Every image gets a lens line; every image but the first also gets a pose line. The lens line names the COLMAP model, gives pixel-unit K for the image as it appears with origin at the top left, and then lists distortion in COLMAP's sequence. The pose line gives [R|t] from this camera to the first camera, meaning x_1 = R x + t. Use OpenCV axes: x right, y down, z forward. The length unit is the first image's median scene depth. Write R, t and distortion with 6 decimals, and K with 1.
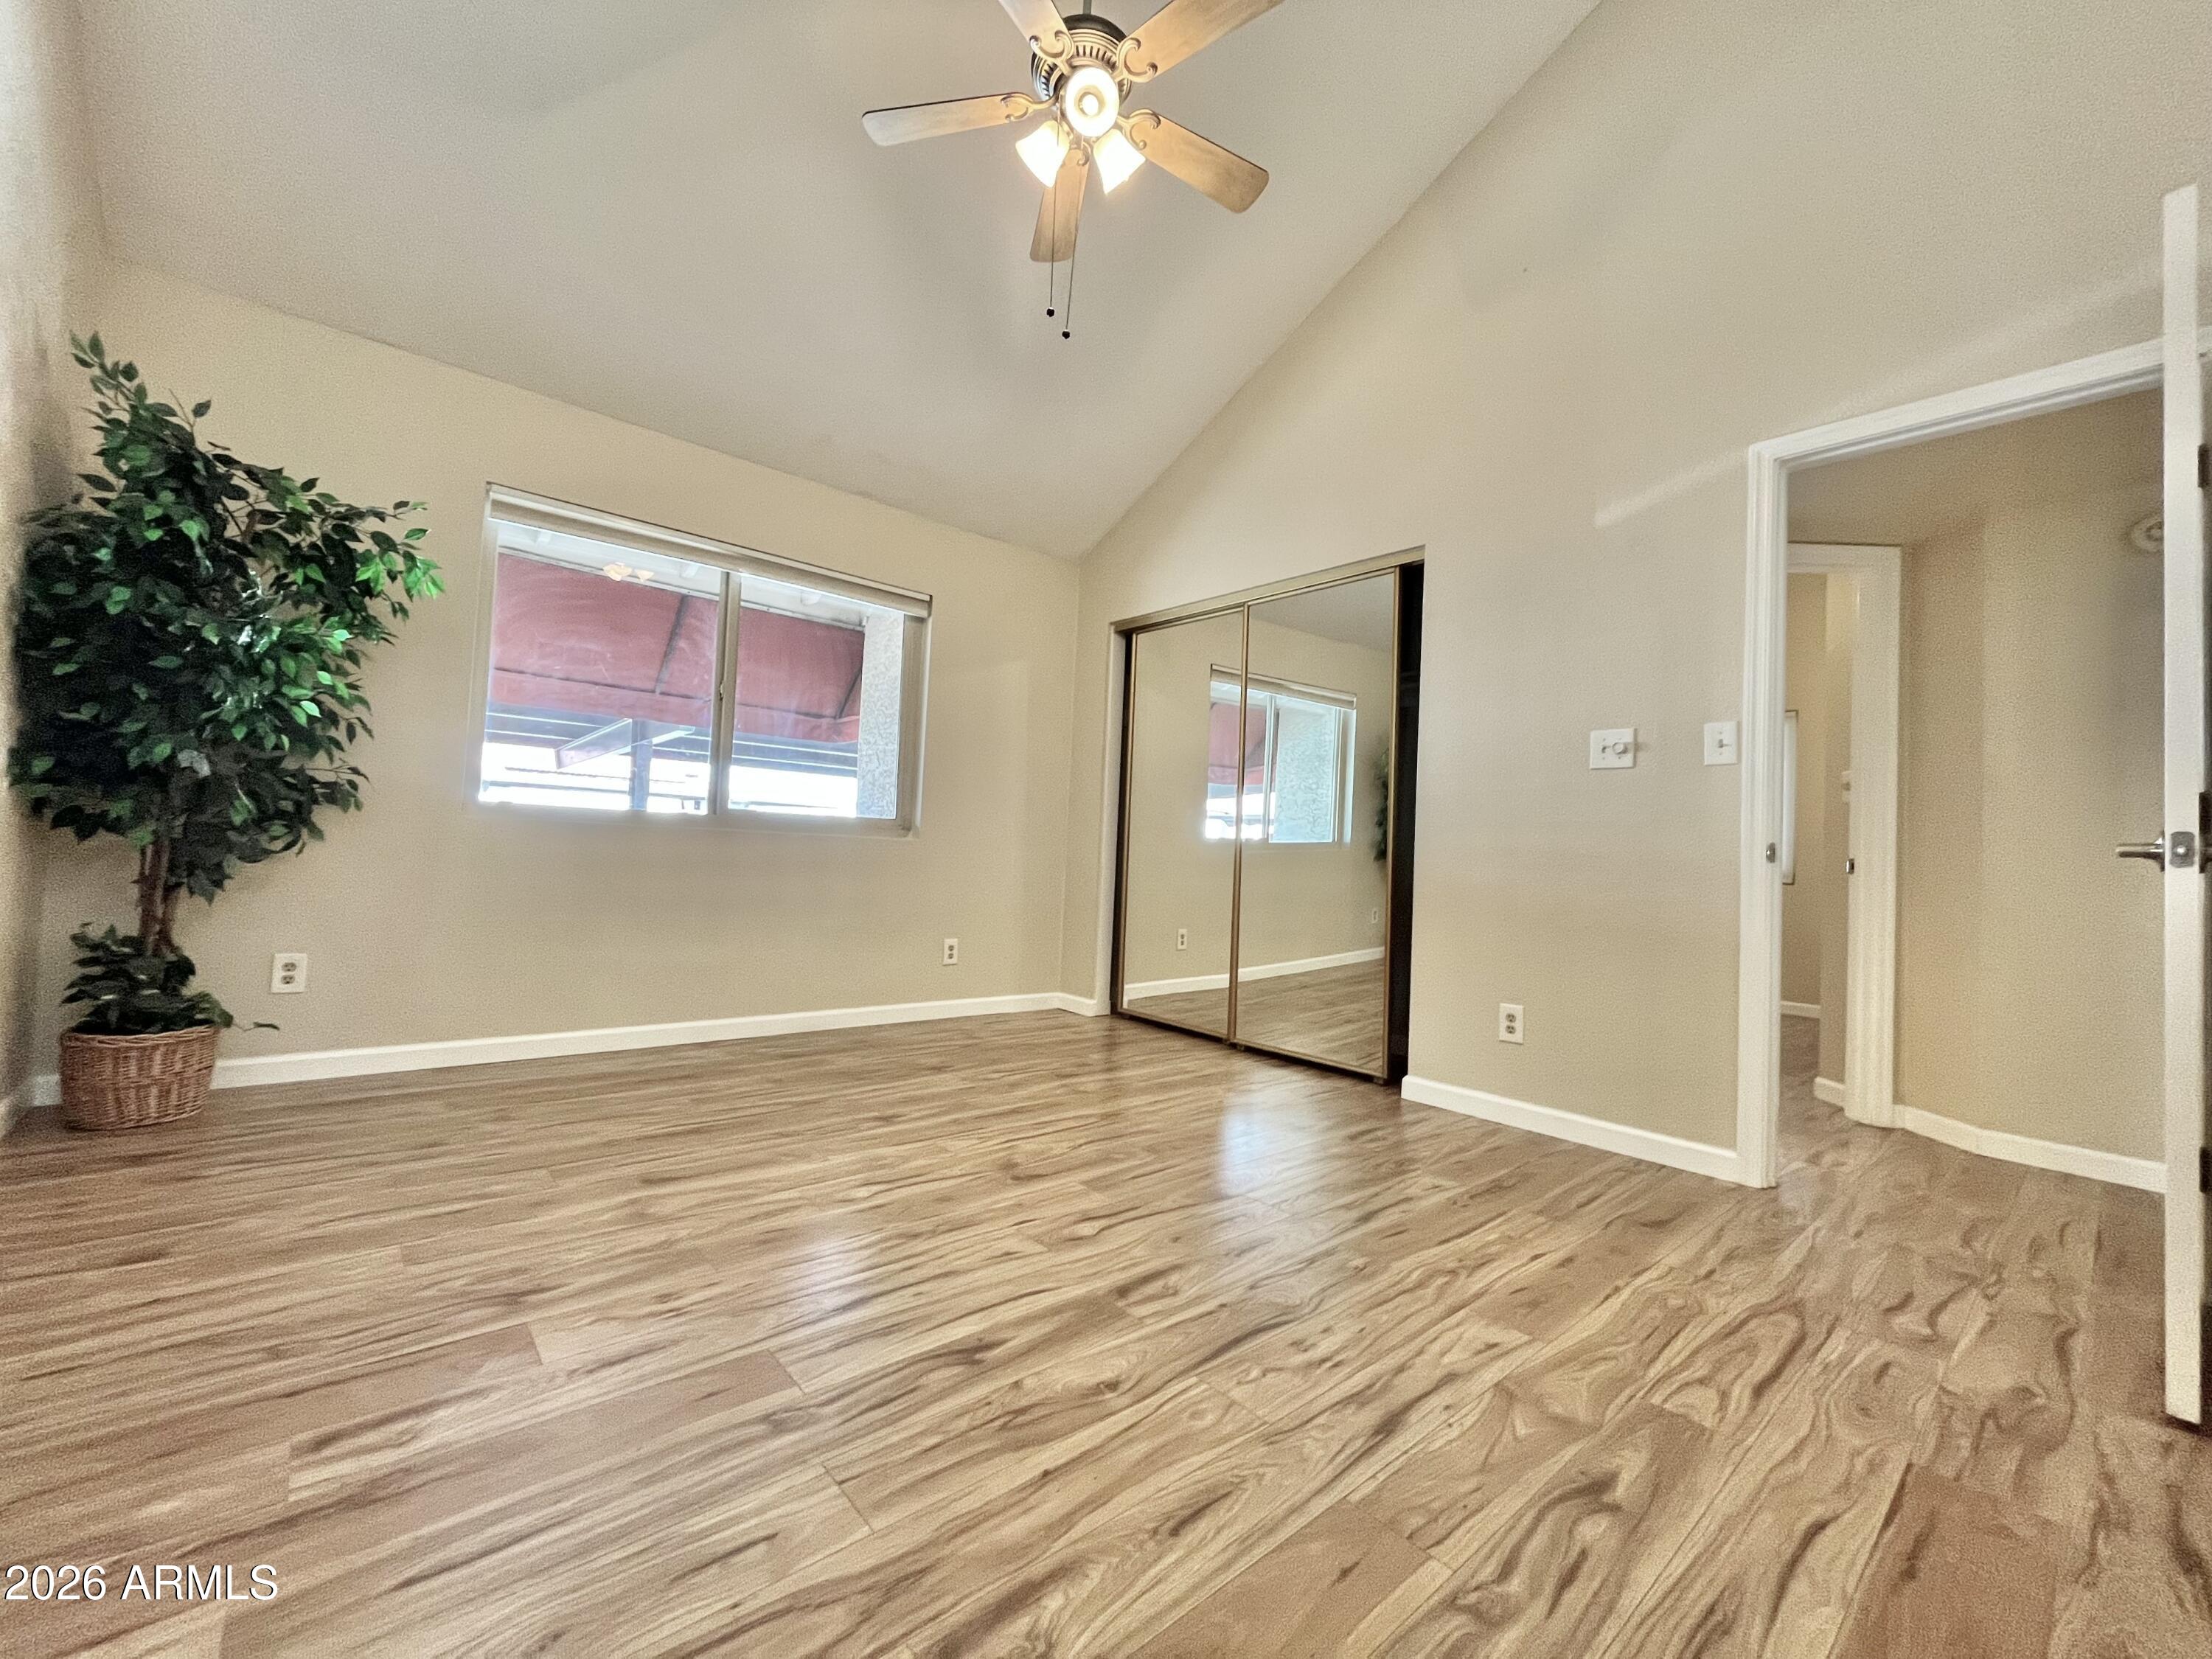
lens RADIAL K [[886.1, 0, 1106.0], [0, 886.1, 829.5], [0, 0, 1]] dist [0.001329, 0.000390]
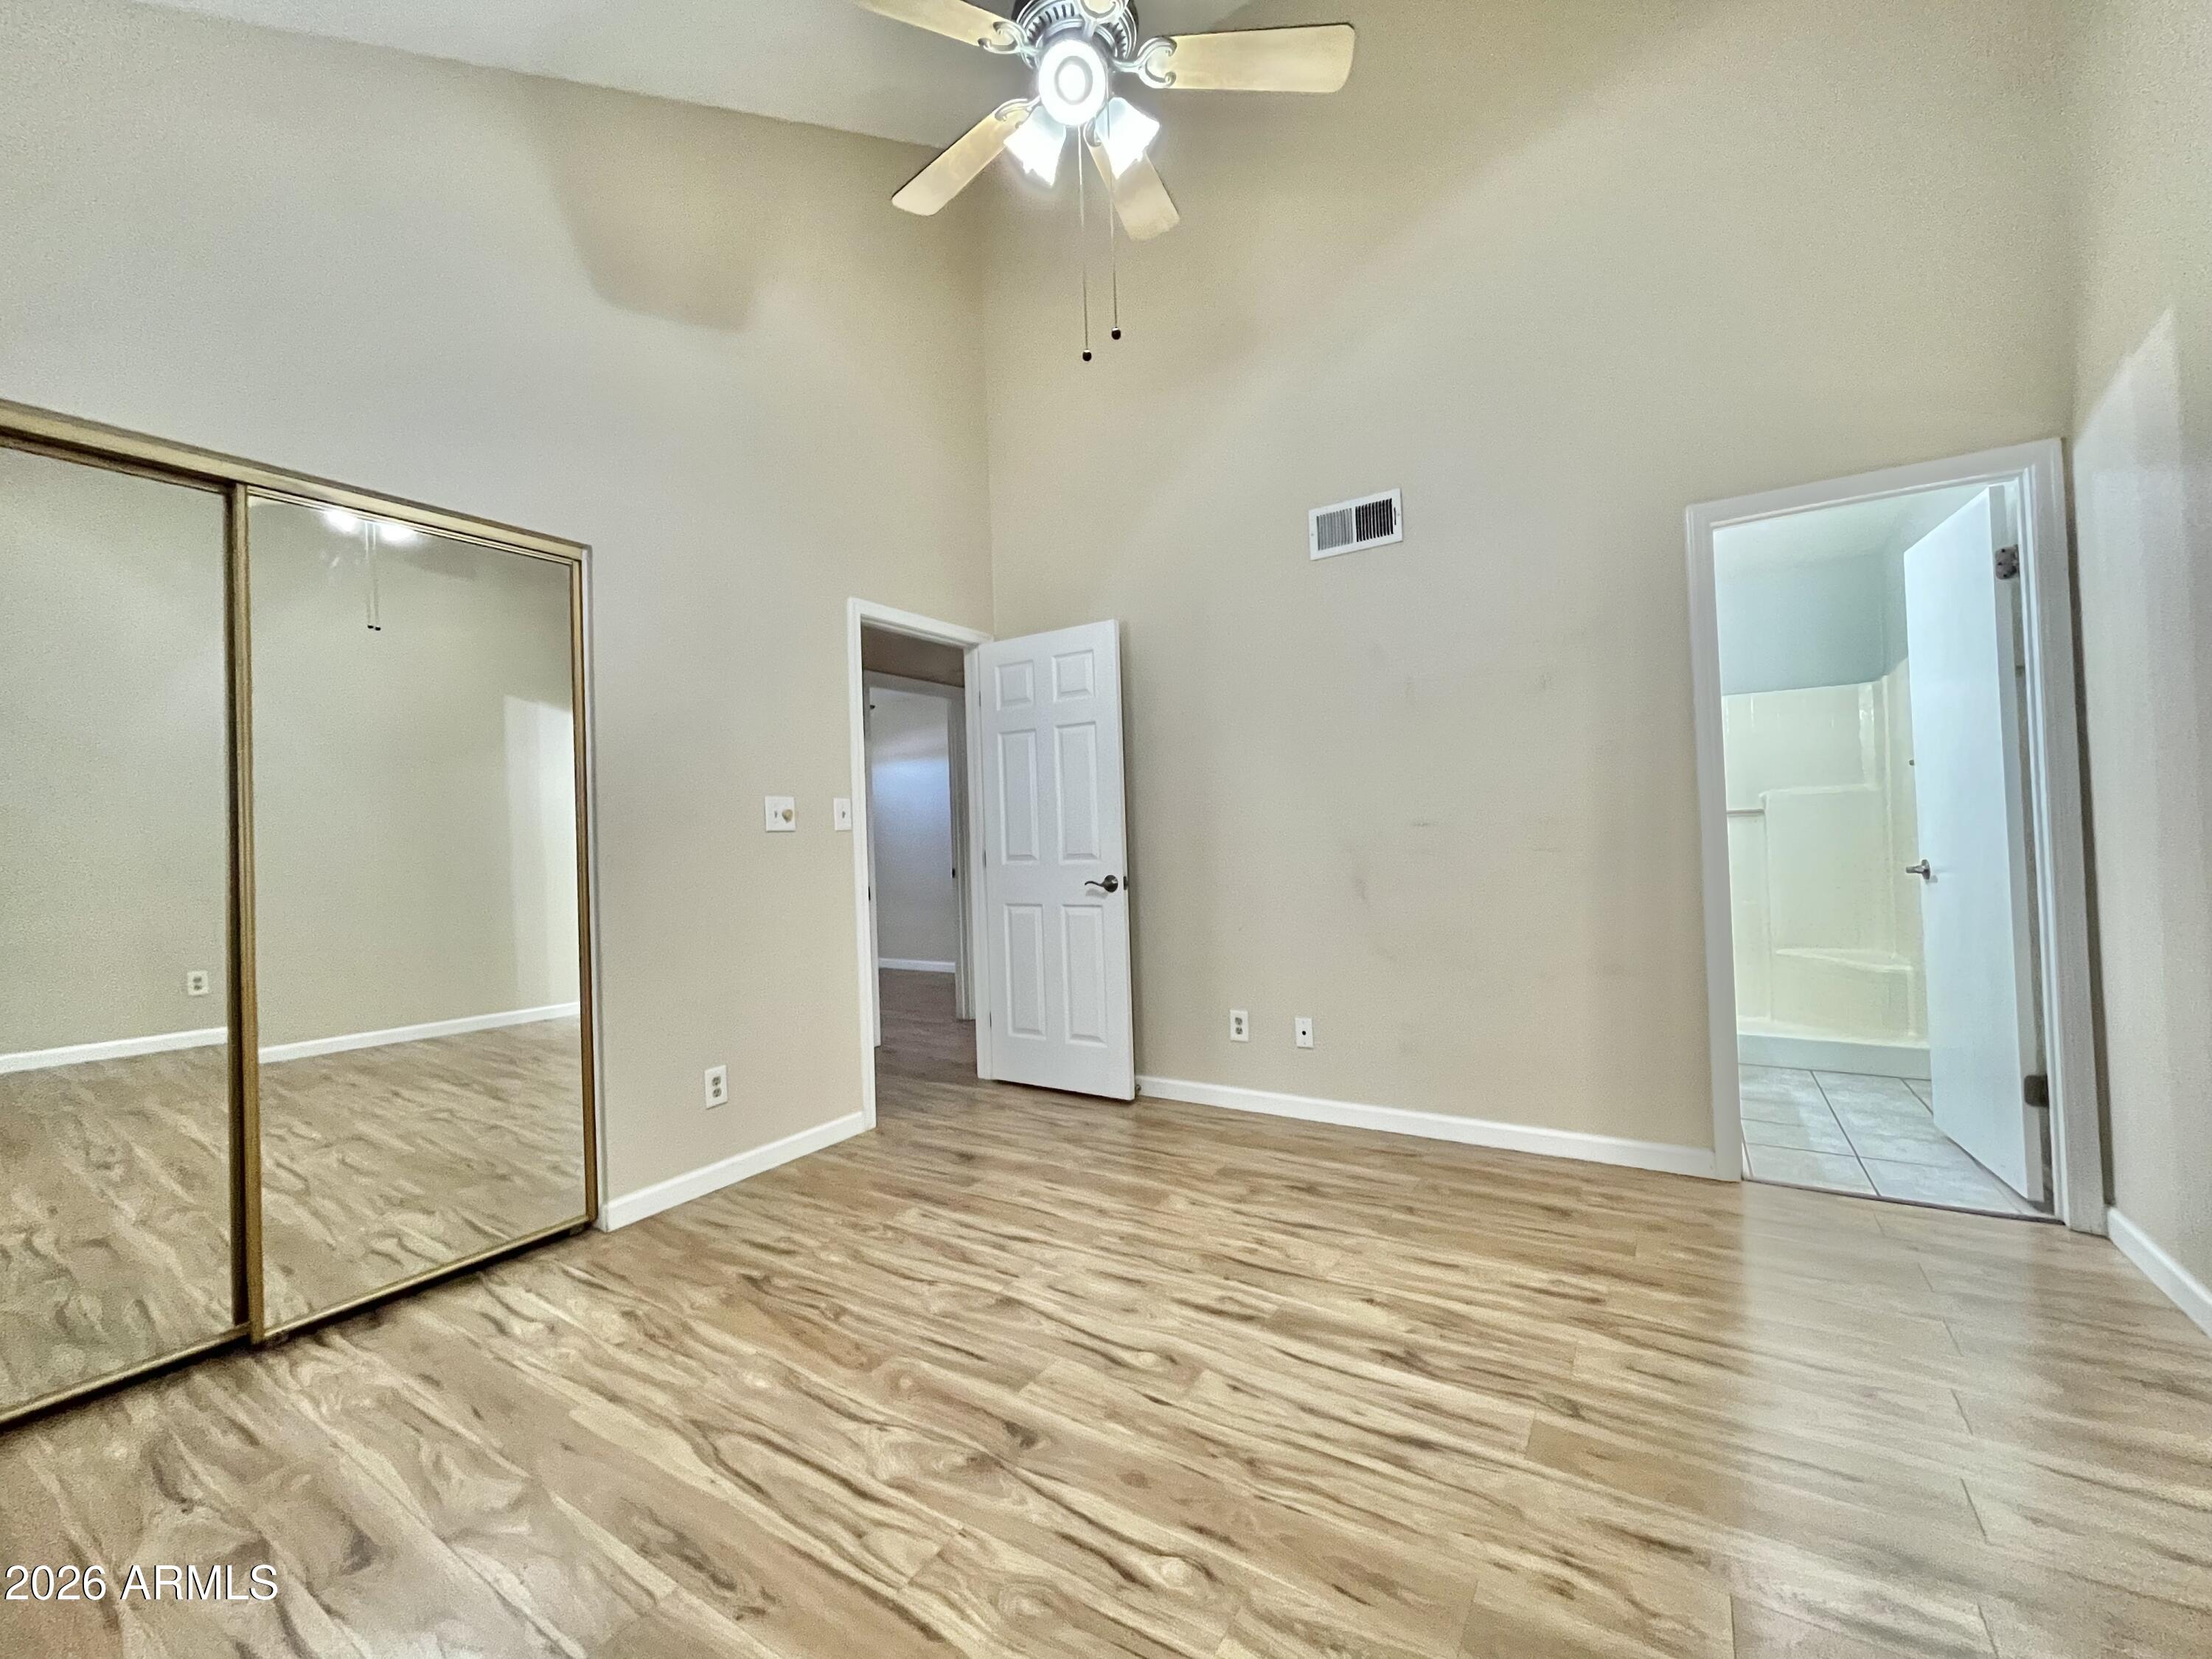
lens RADIAL K [[917.9, 0, 1099.6], [0, 917.9, 819.5], [0, 0, 1]] dist [-0.001477, -0.000480]
pose [[-0.283071, -0.017670, 0.958936, -1.051272], [-0.010586, 0.999827, 0.015299, -0.155771], [-0.959040, -0.005820, -0.283209, 1.487287]]
